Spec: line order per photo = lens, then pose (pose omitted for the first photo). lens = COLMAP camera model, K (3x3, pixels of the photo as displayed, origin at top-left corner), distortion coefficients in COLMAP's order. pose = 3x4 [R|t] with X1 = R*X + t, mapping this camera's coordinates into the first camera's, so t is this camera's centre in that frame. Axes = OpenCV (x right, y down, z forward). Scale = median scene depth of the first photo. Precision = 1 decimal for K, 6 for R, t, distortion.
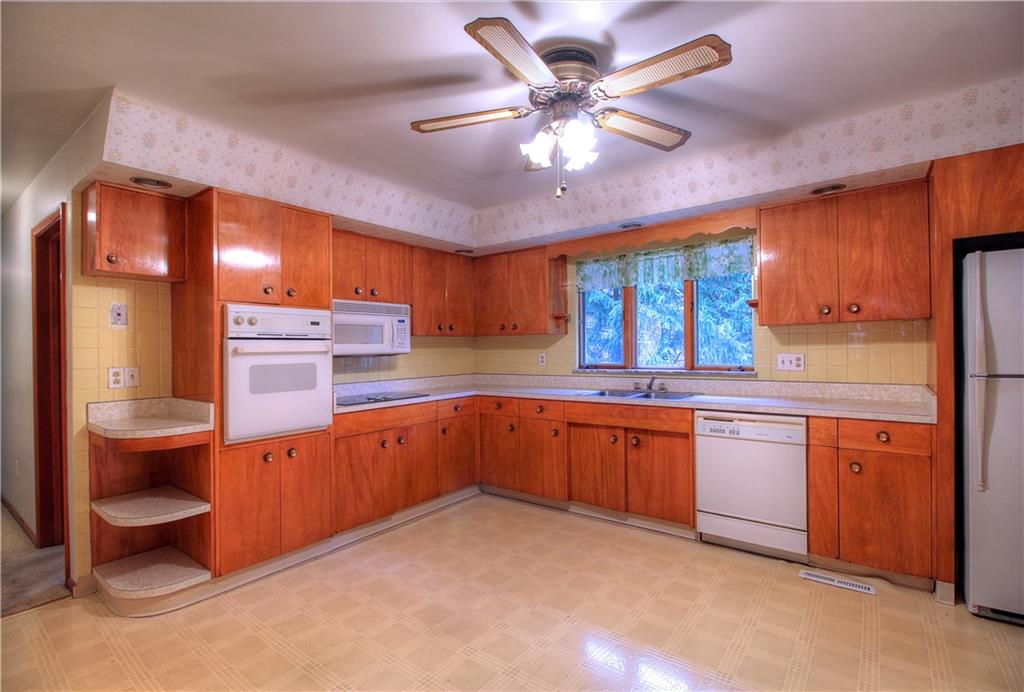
lens RADIAL K [[471.4, 0, 511.5], [0, 471.4, 350.2], [0, 0, 1]] dist [0.001692, -0.000538]
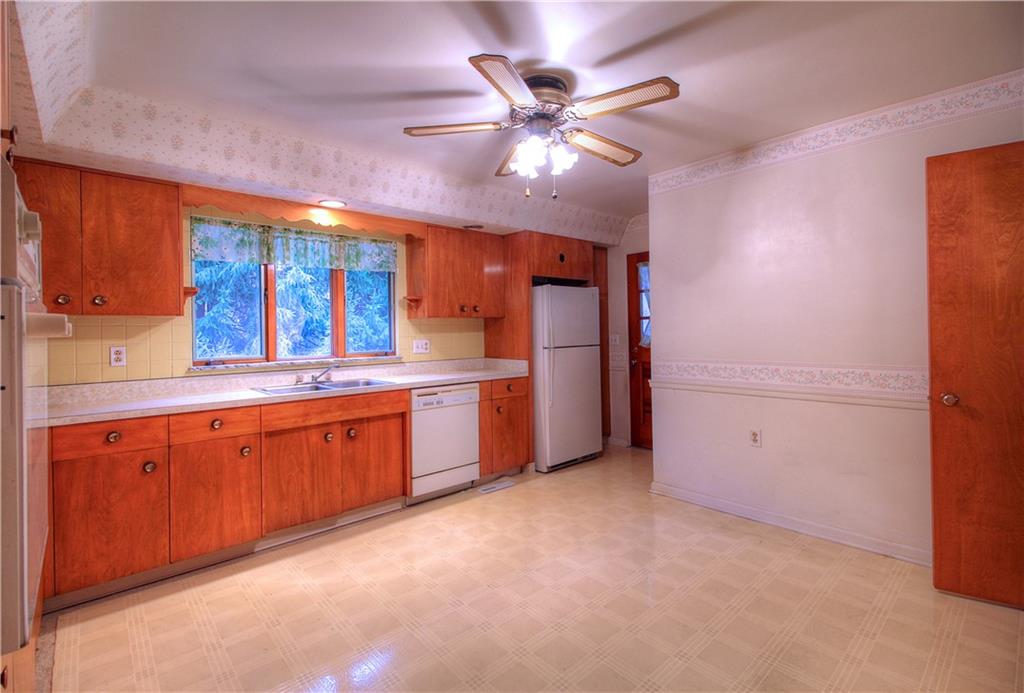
lens RADIAL K [[471.4, 0, 511.4], [0, 471.4, 339.0], [0, 0, 1]] dist [0.001692, -0.000538]
pose [[0.174295, -0.000593, 0.984693, -0.629520], [0.019716, 0.999801, -0.002888, 0.012640], [-0.984496, 0.019918, 0.174272, 0.524787]]
